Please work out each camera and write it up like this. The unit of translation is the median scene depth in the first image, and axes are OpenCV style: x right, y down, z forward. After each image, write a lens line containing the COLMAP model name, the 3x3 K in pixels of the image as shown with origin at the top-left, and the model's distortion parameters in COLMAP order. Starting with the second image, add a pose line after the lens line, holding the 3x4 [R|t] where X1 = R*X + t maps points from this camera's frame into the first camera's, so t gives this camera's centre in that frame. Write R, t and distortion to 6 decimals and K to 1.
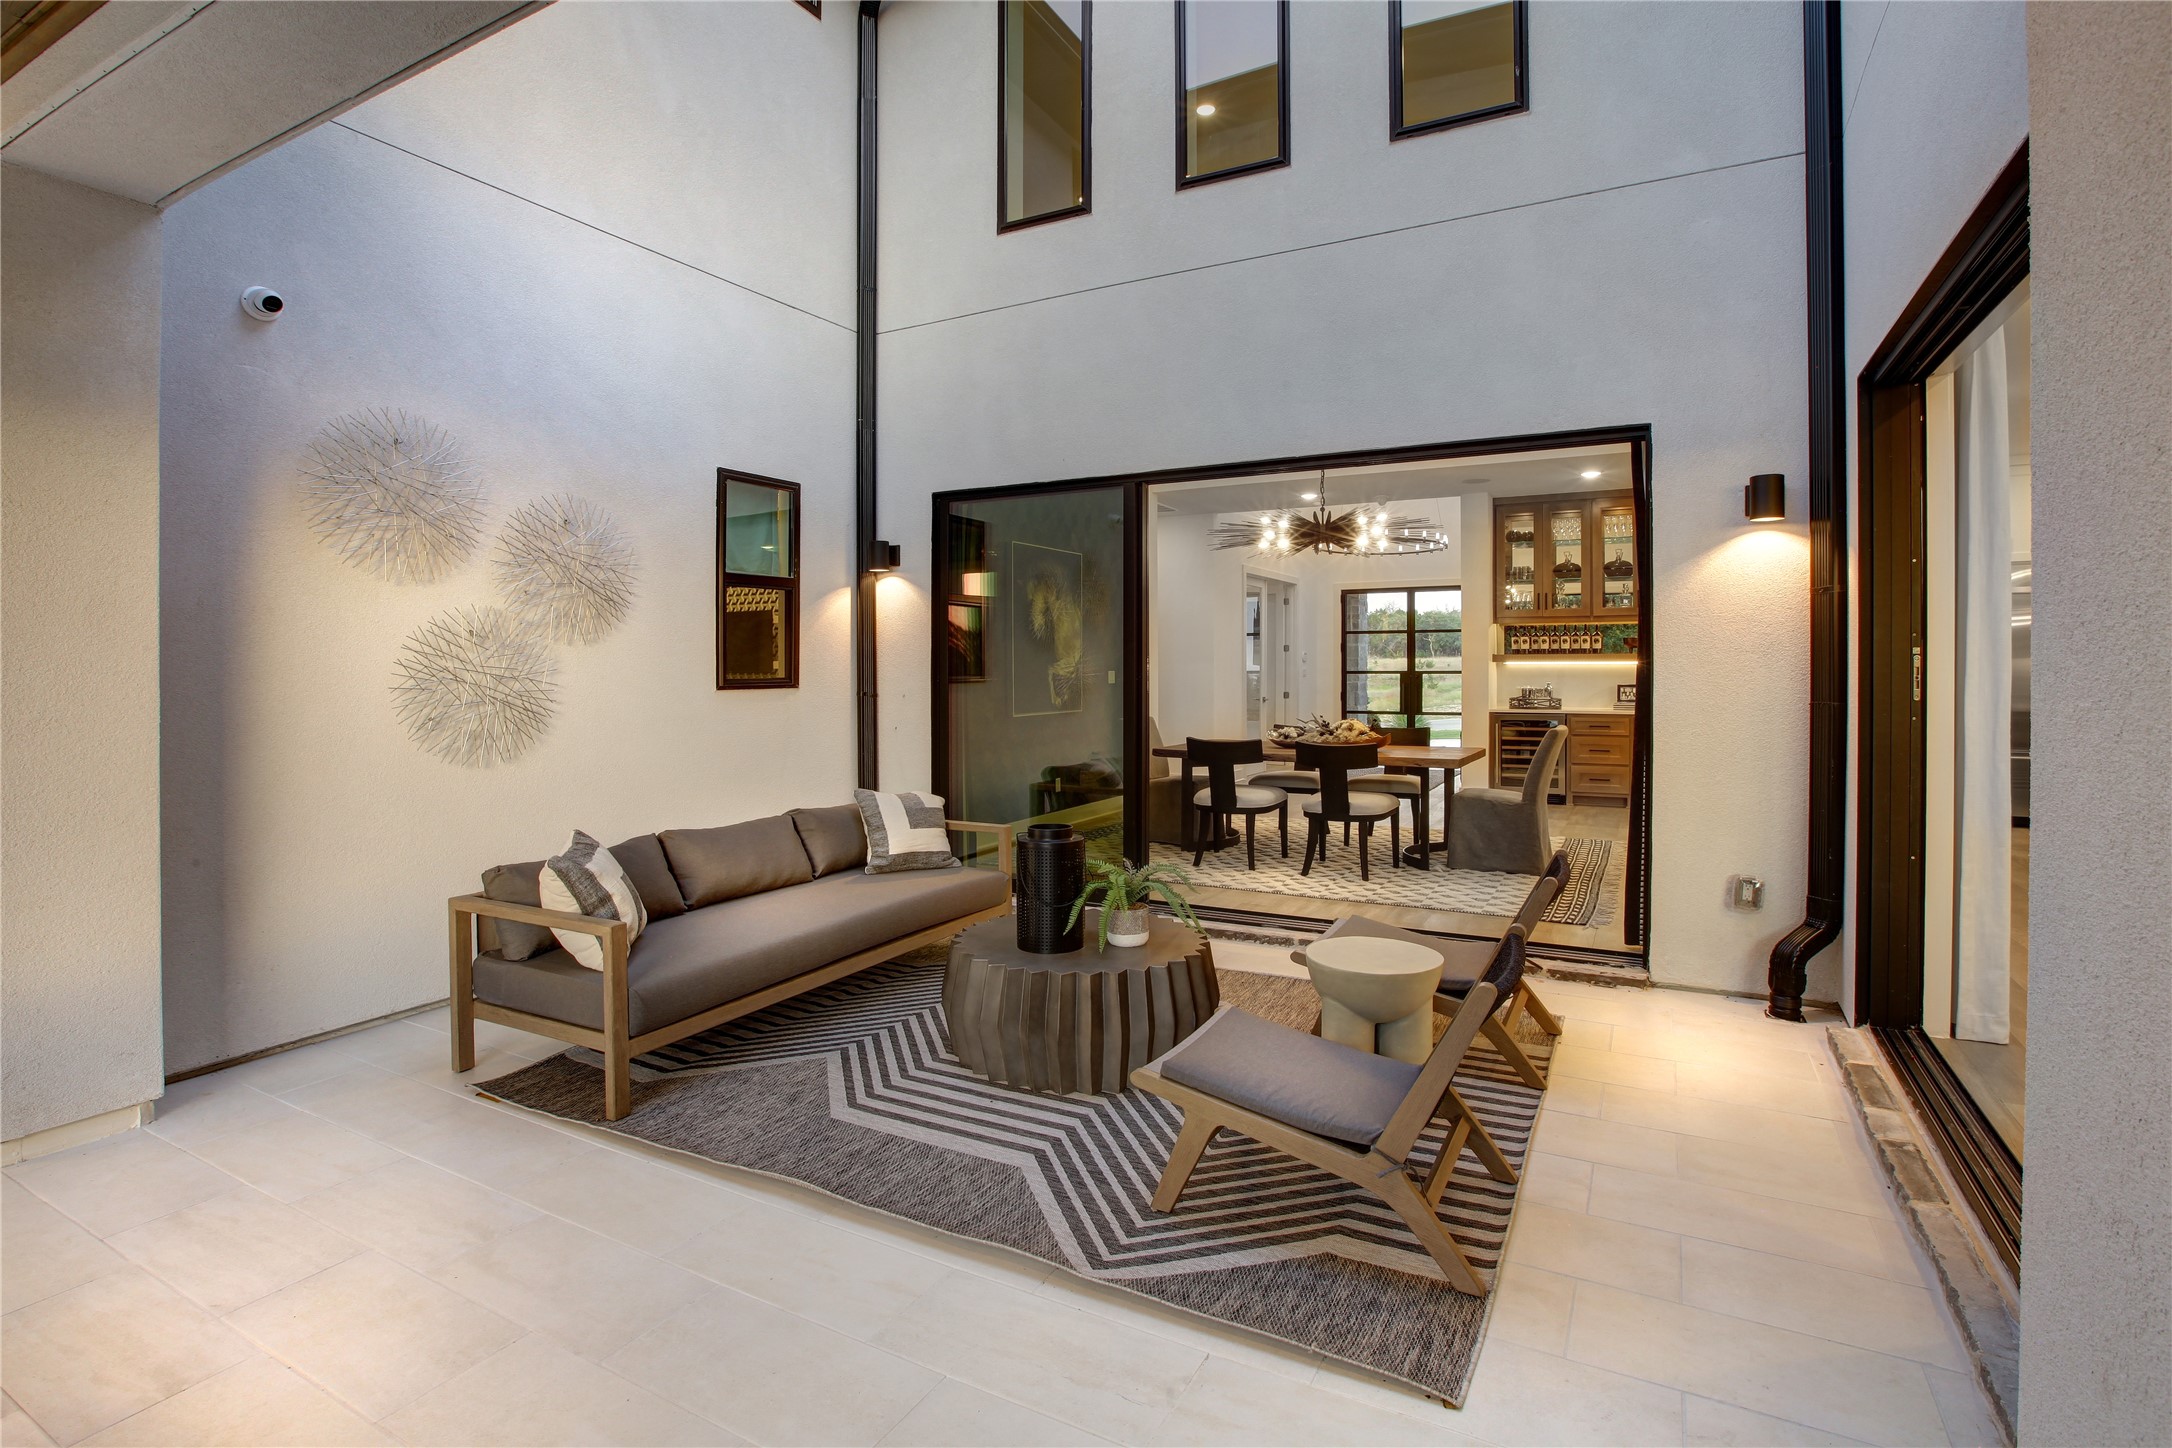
lens RADIAL K [[1028.1, 0, 1124.4], [0, 1028.1, 680.7], [0, 0, 1]] dist [-0.034957, 0.000193]
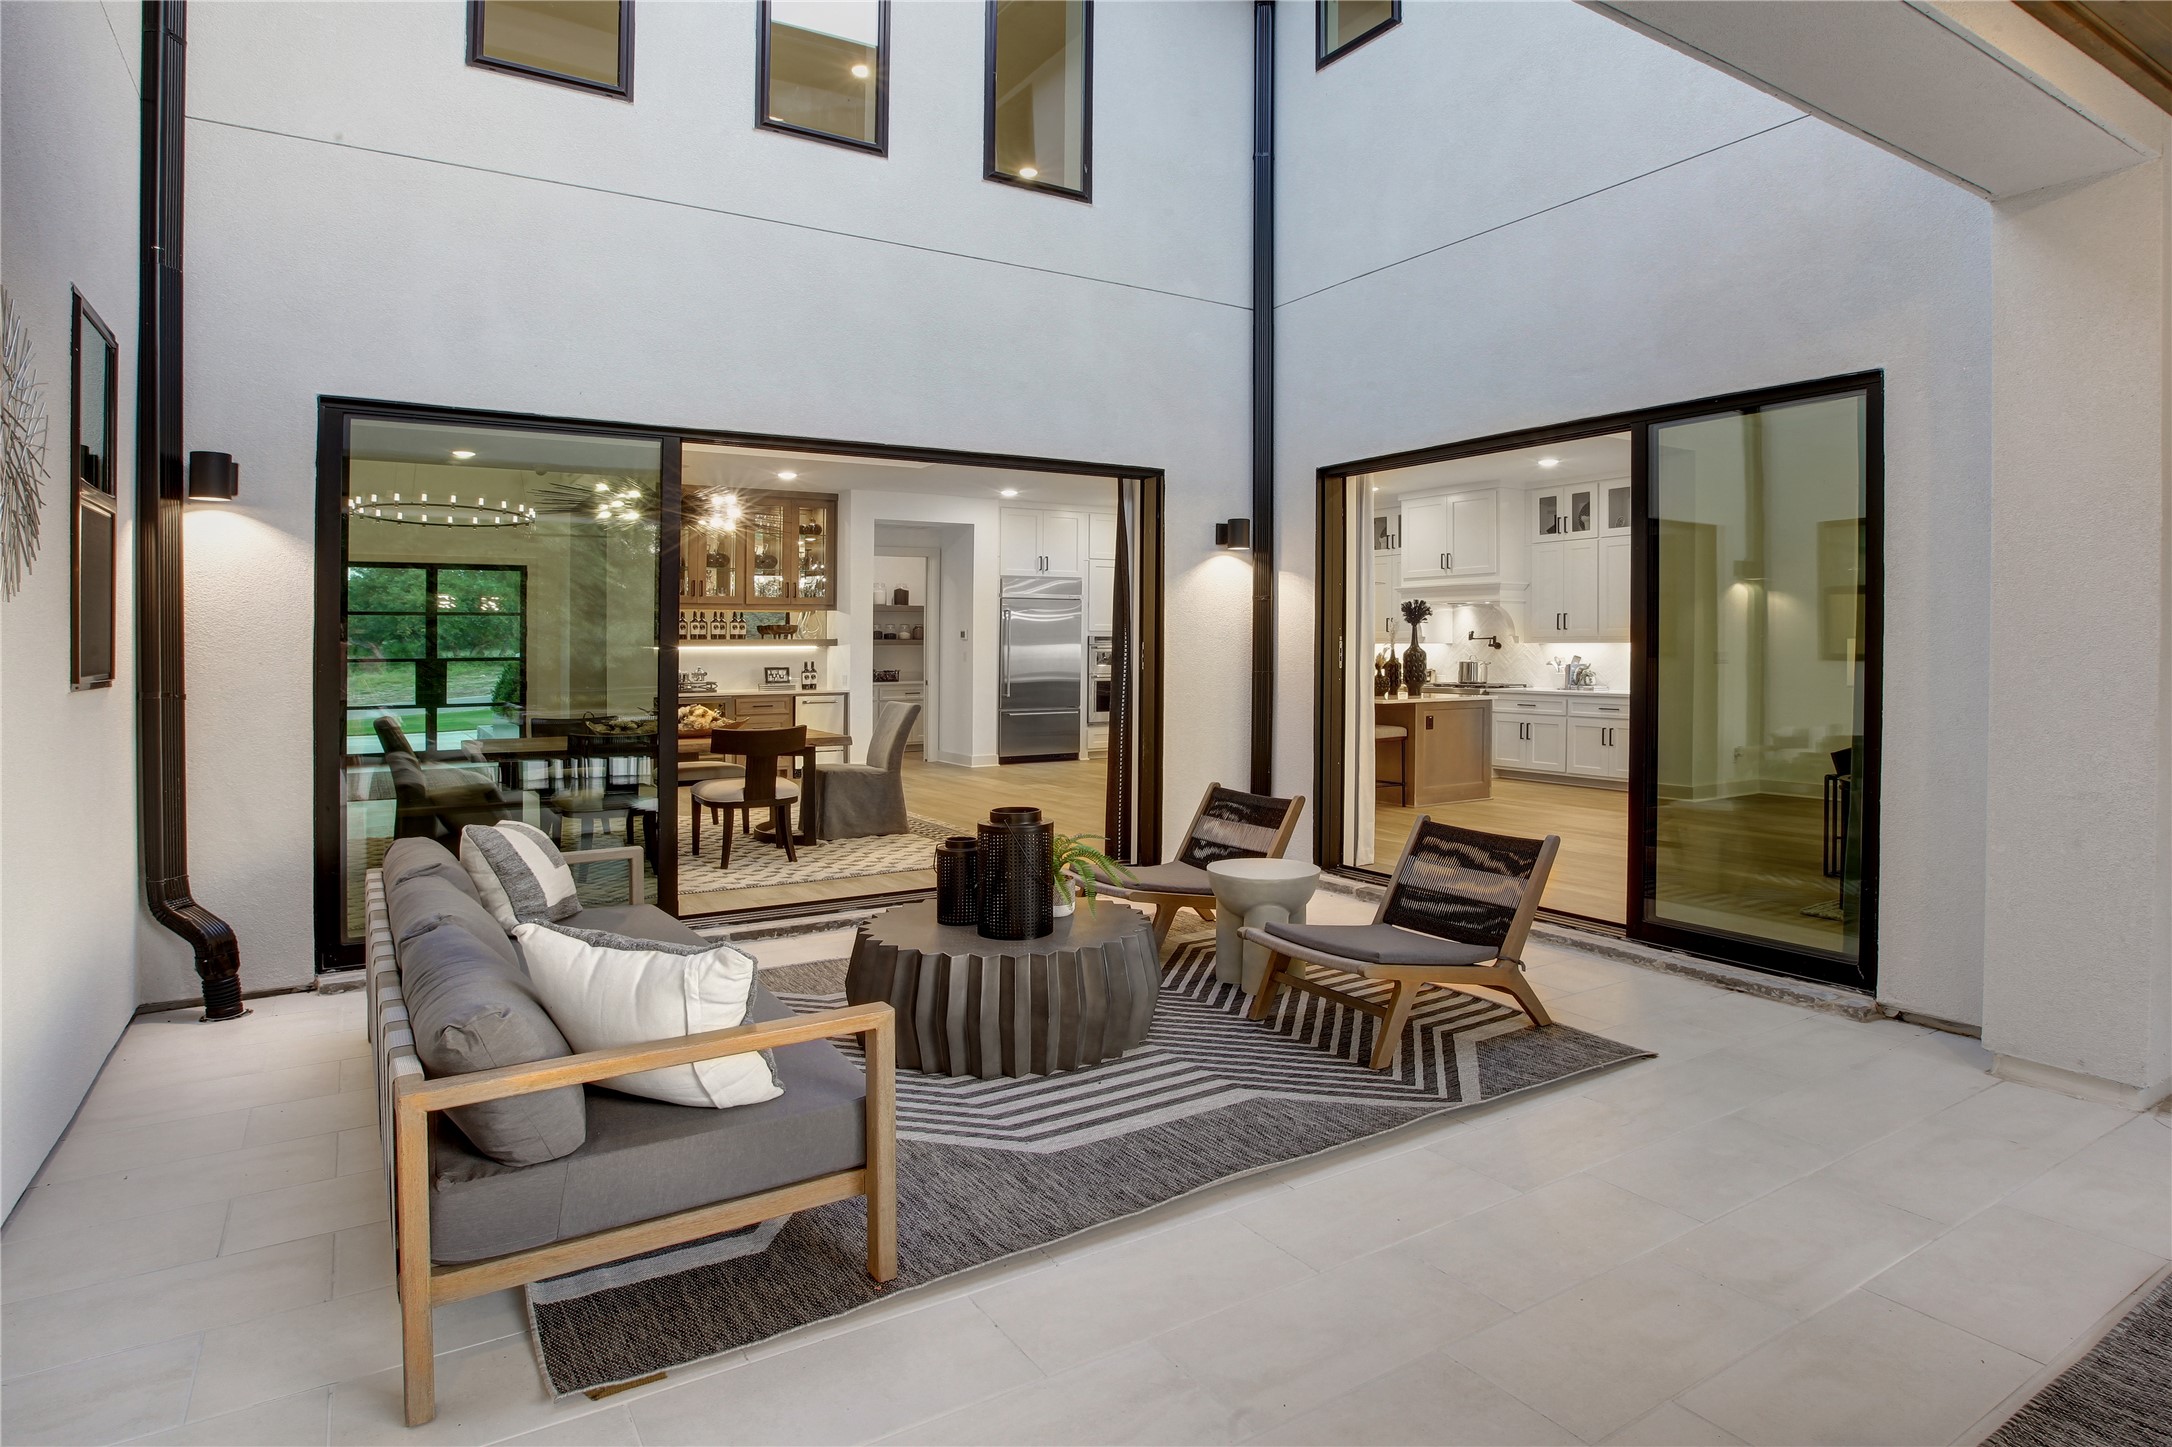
lens RADIAL K [[1001.0, 0, 1085.8], [0, 1001.0, 670.4], [0, 0, 1]] dist [-0.040236, -0.000043]
pose [[0.568927, -0.014892, 0.822253, -0.901473], [0.012560, 0.999877, 0.009418, 0.000496], [-0.822292, 0.004970, 0.569044, 0.444849]]
